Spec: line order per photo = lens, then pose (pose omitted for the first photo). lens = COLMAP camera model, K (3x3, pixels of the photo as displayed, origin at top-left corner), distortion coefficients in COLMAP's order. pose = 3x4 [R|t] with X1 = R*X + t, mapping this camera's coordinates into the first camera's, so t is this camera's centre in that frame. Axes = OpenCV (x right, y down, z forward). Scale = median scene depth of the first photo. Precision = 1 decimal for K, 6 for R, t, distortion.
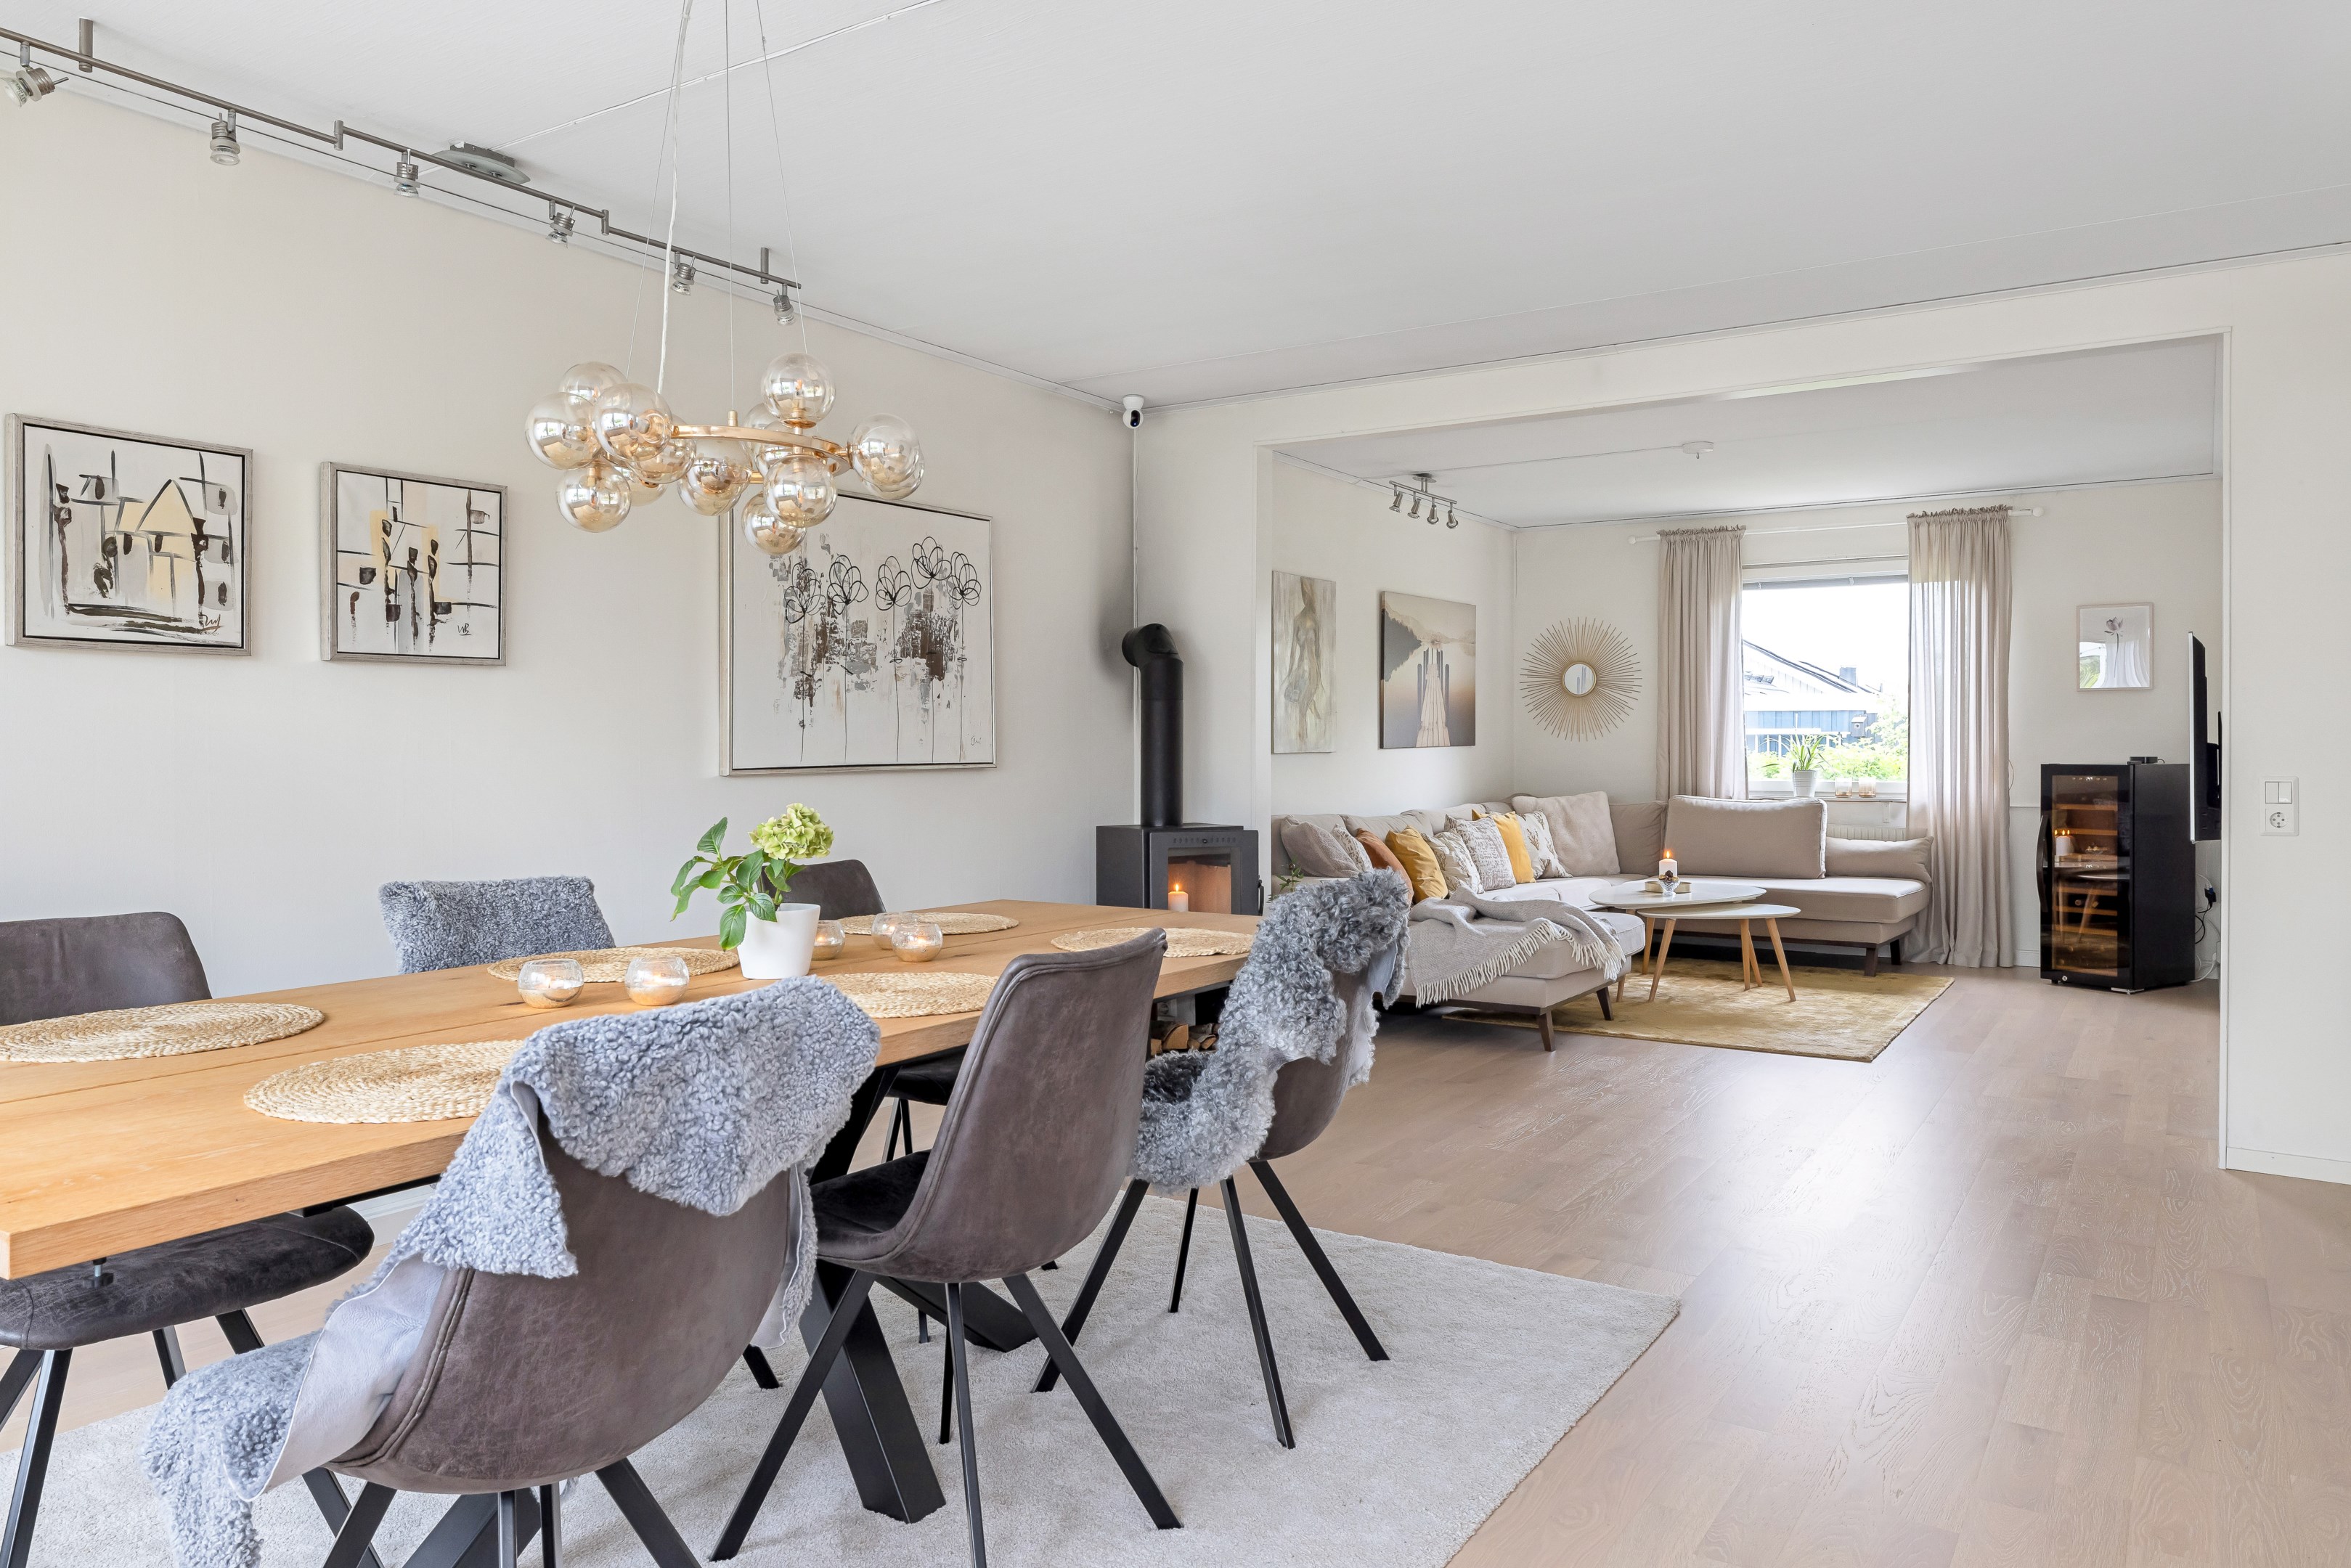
lens RADIAL K [[1635.9, 0, 1160.2], [0, 1635.9, 782.6], [0, 0, 1]] dist [0.002715, 0.002936]
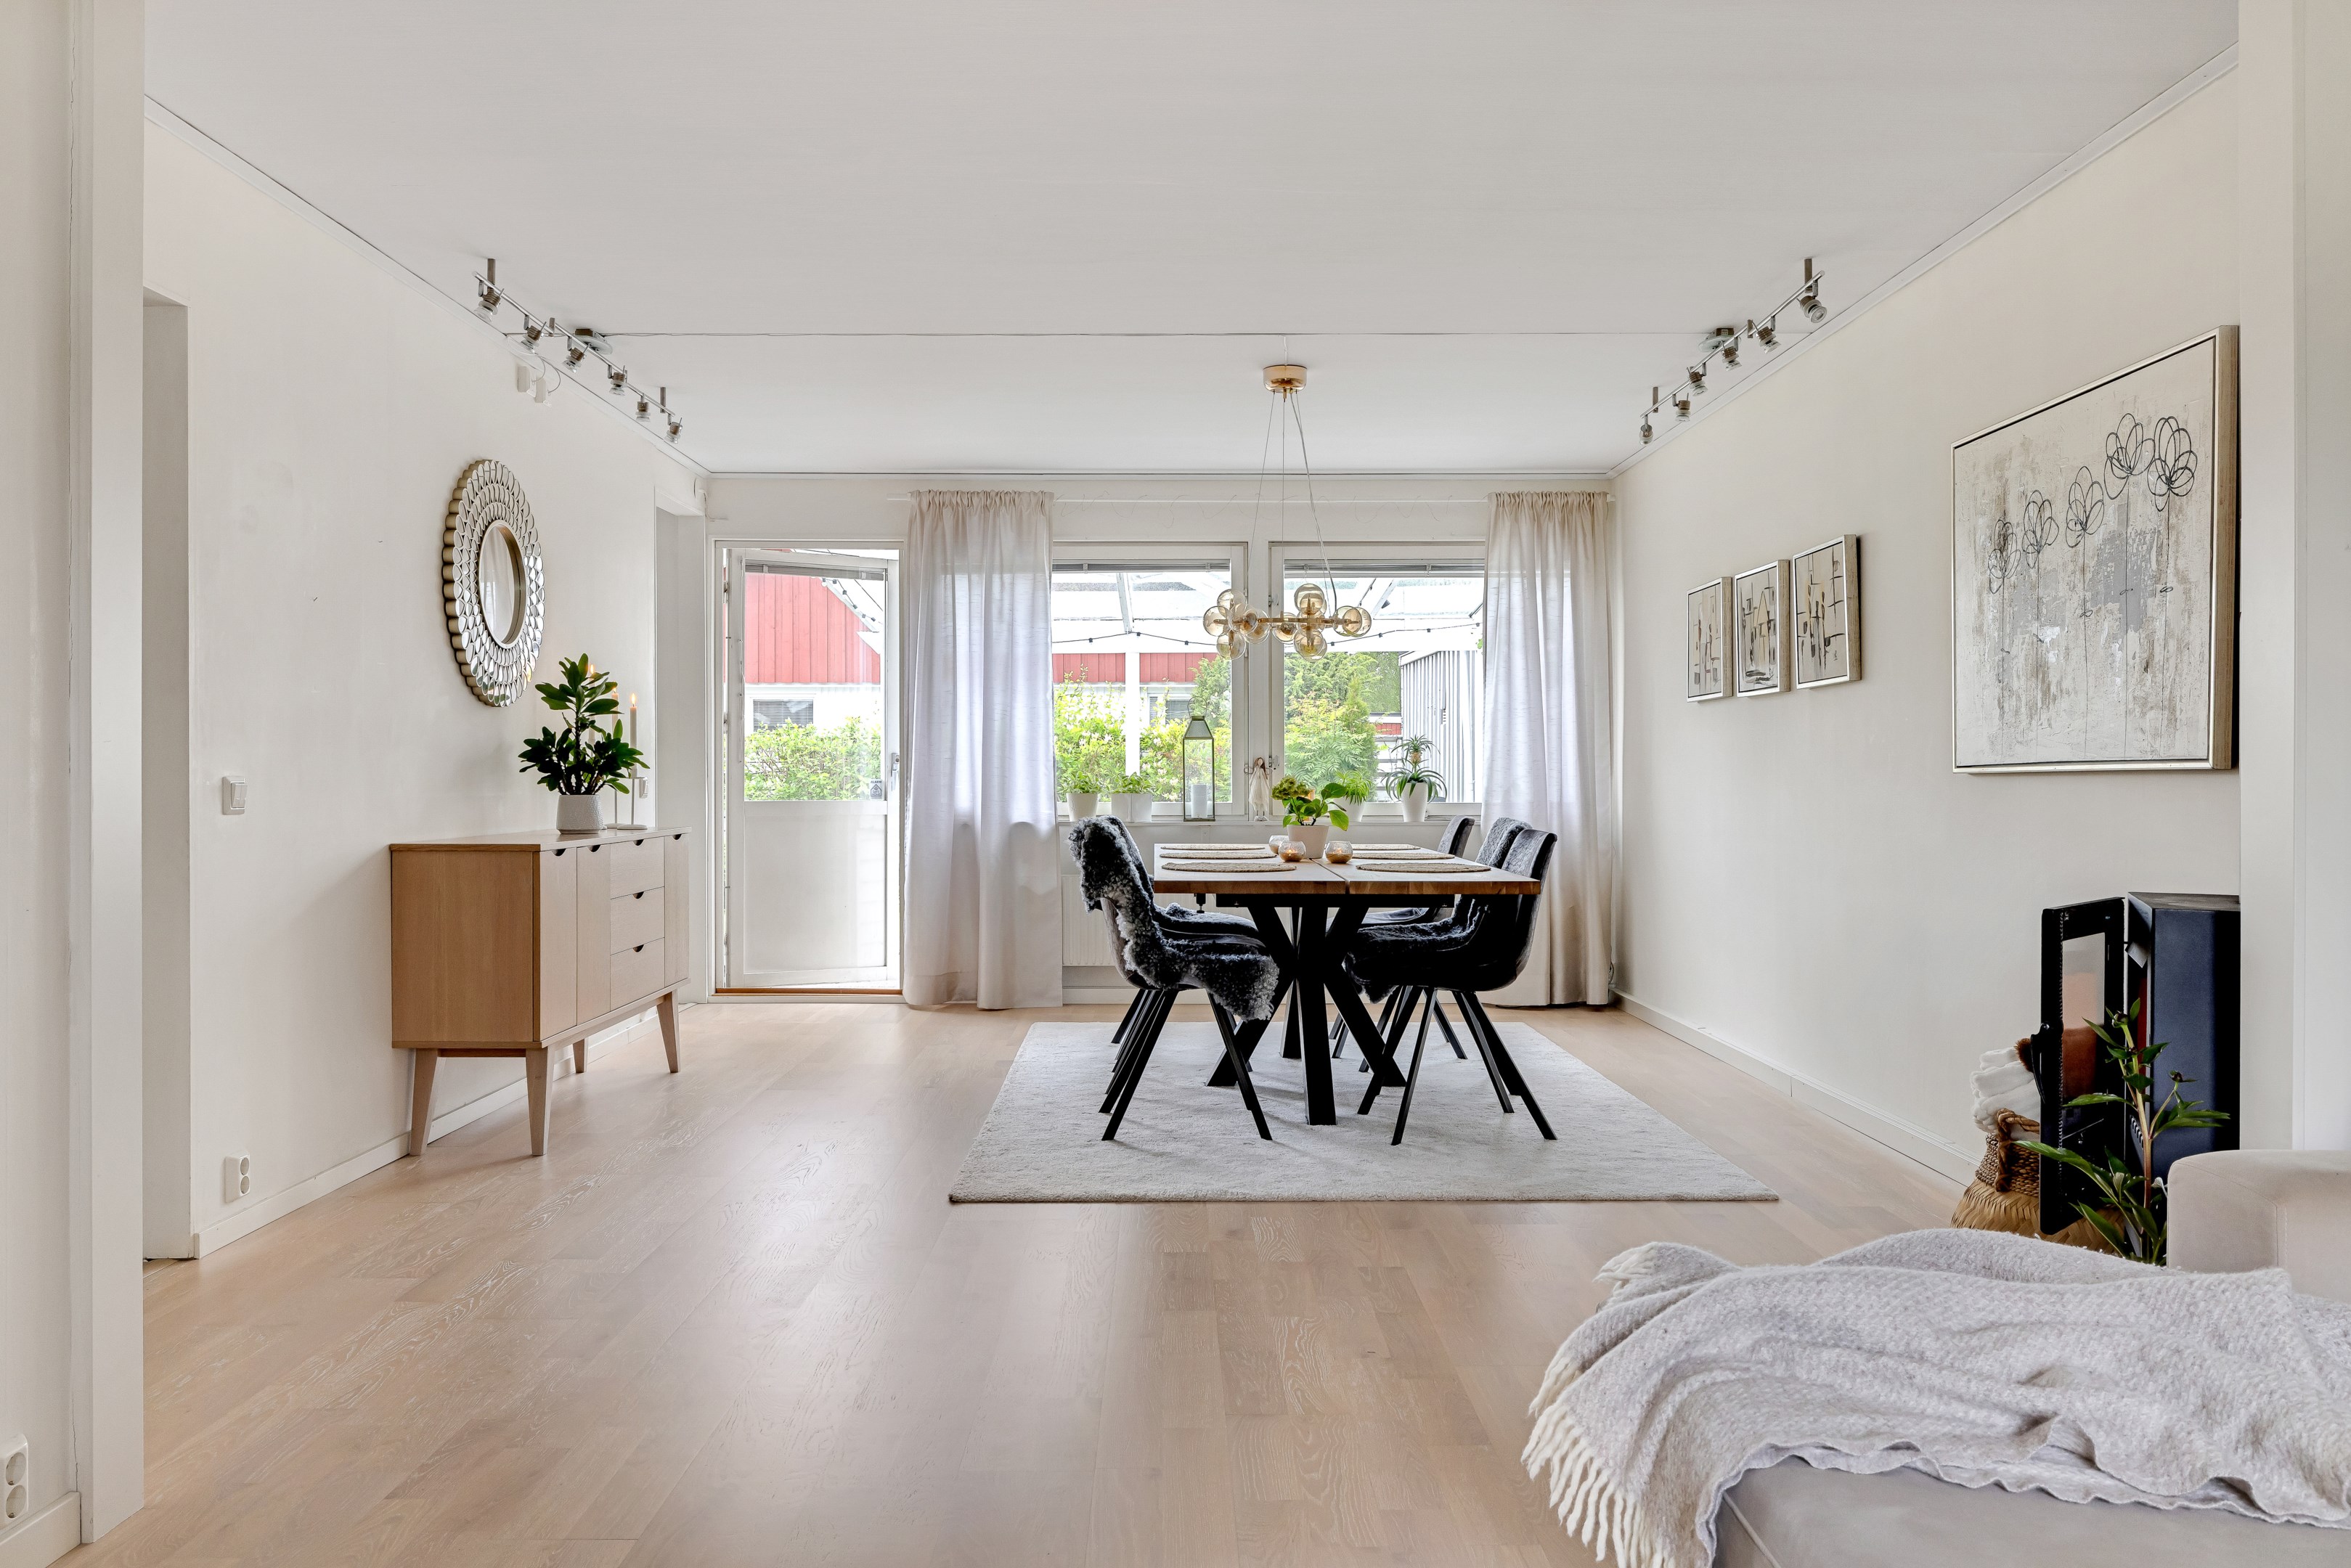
lens RADIAL K [[1614.5, 0, 1172.1], [0, 1614.5, 774.5], [0, 0, 1]] dist [0.001325, 0.000755]
pose [[-0.840234, 0.006270, -0.542187, 0.365298], [-0.007066, 0.999722, 0.022510, -0.012232], [0.542177, 0.022745, -0.839956, 0.919869]]
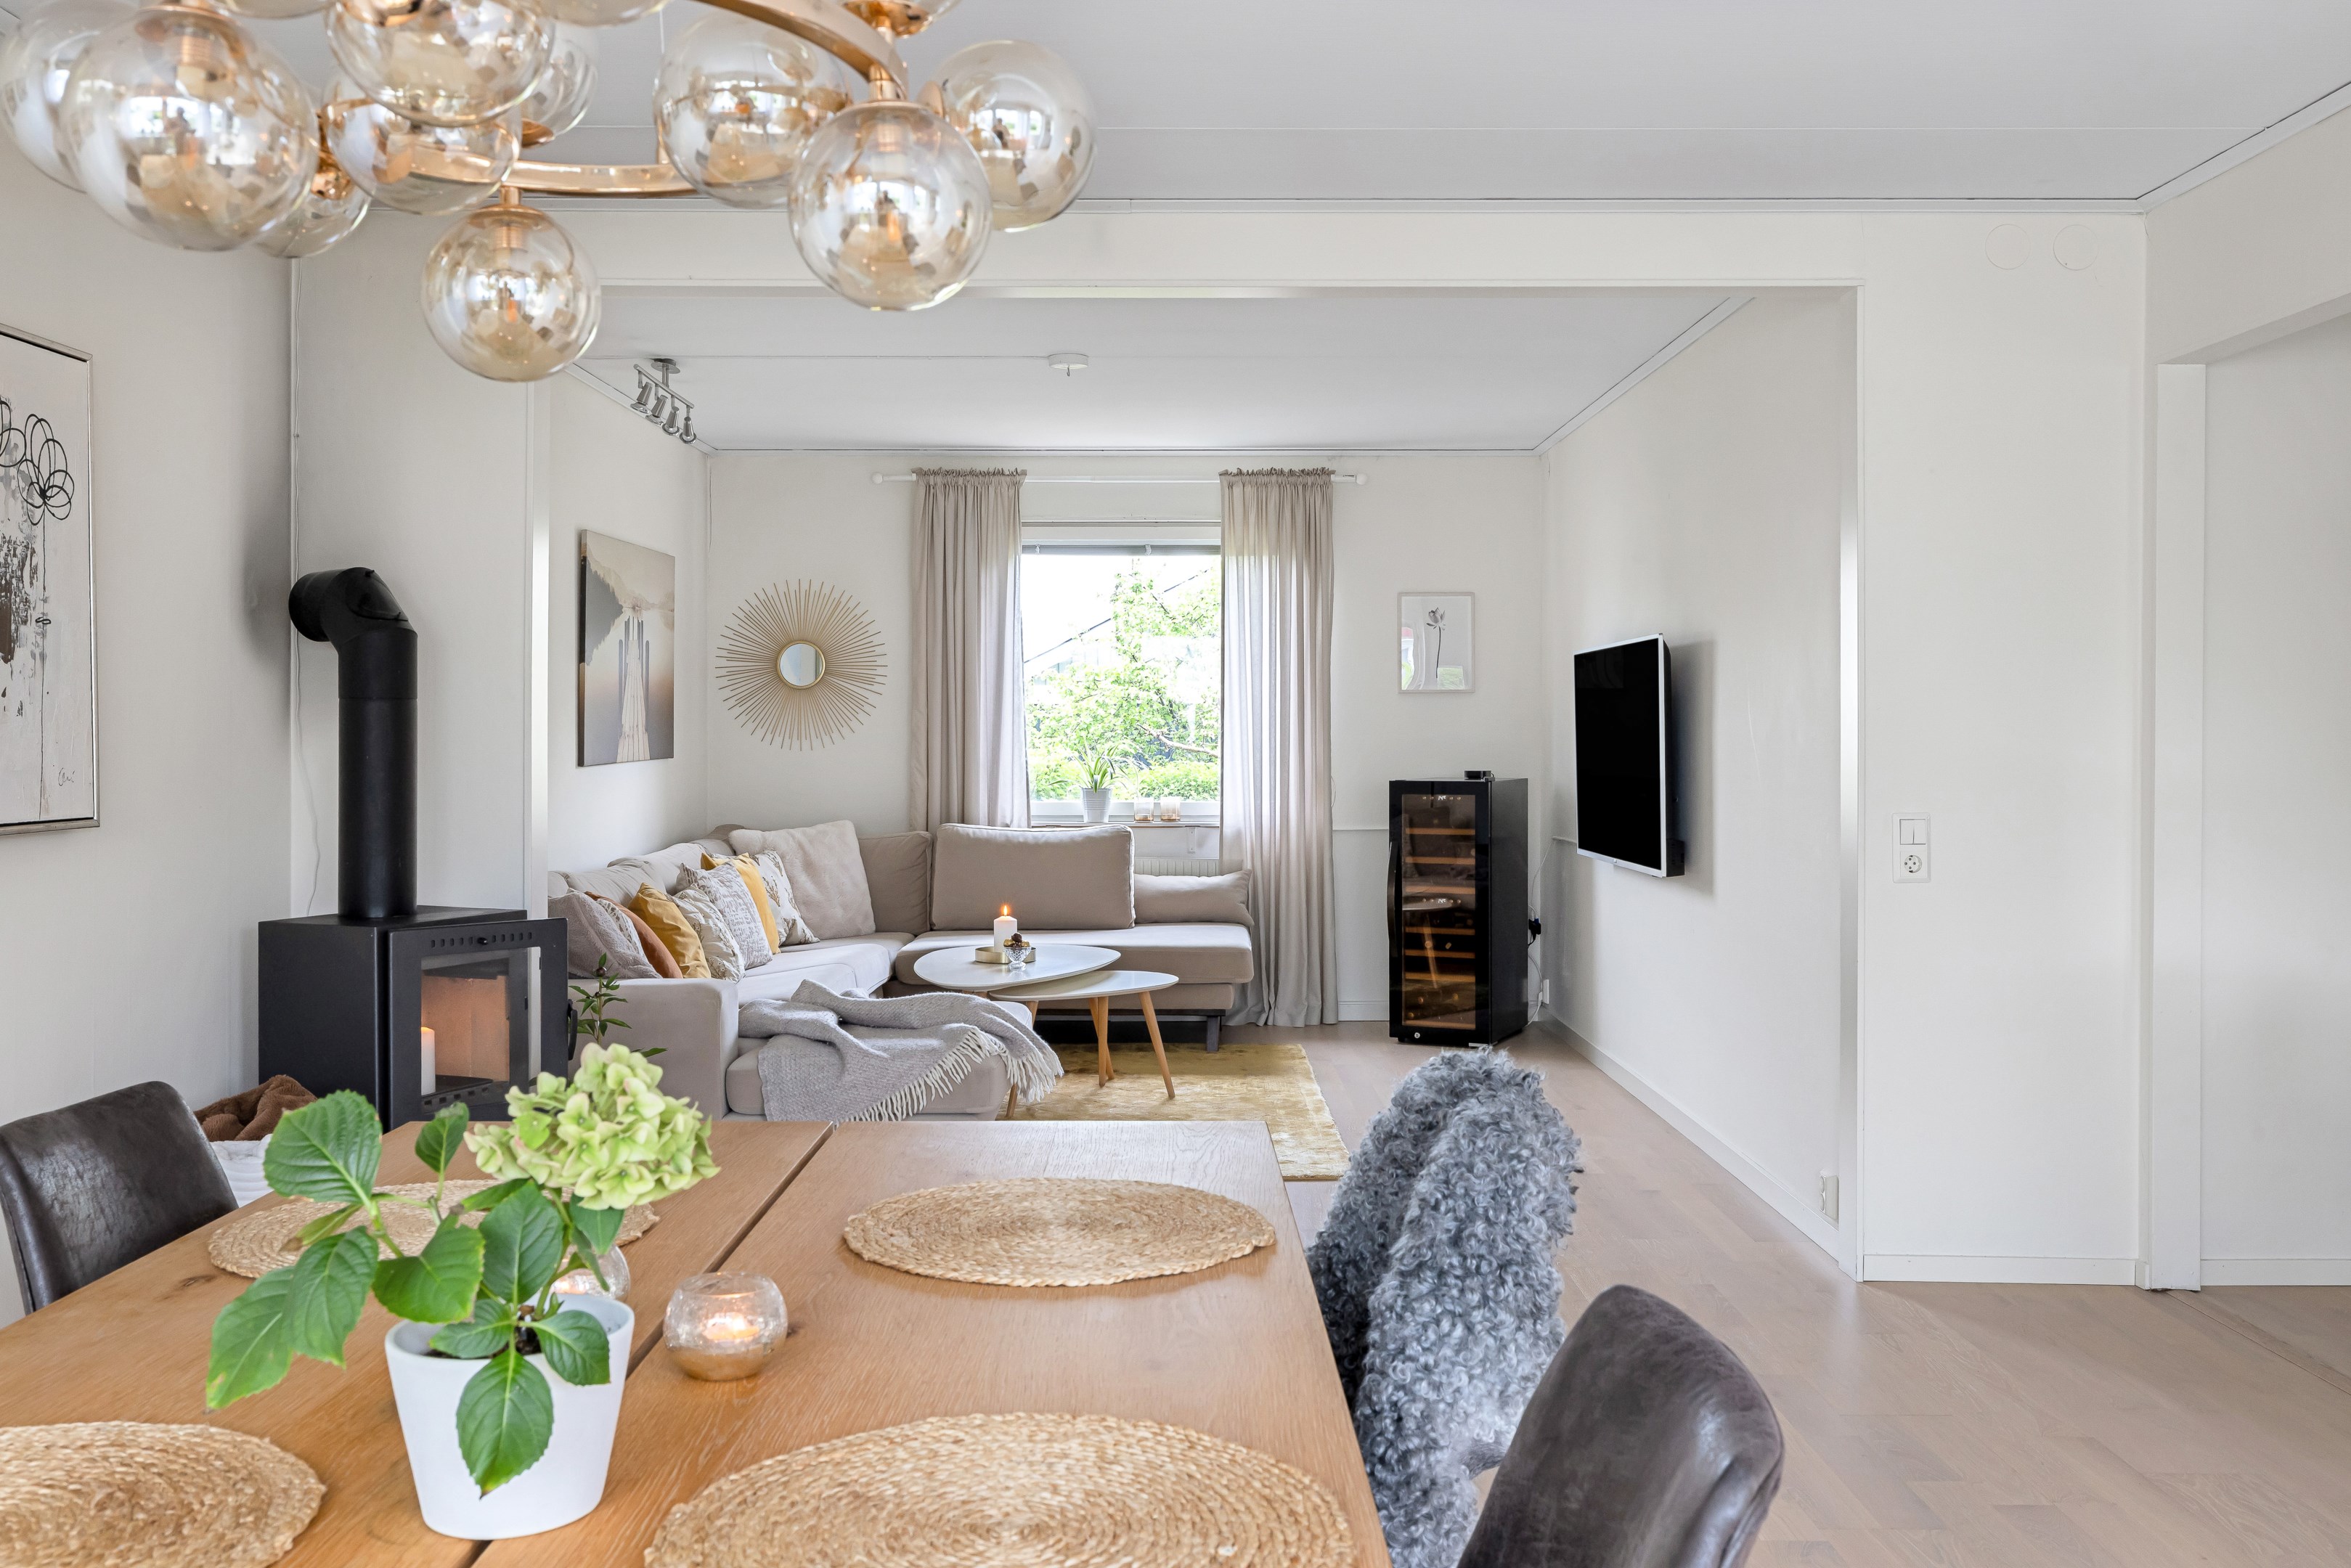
lens RADIAL K [[2048.9, 0, 1187.2], [0, 2048.9, 758.6], [0, 0, 1]] dist [-0.031152, 0.015980]
pose [[0.835315, -0.005239, 0.549746, -0.121656], [0.011113, 0.999911, -0.007357, -0.016042], [-0.549659, 0.012255, 0.835299, 0.182601]]
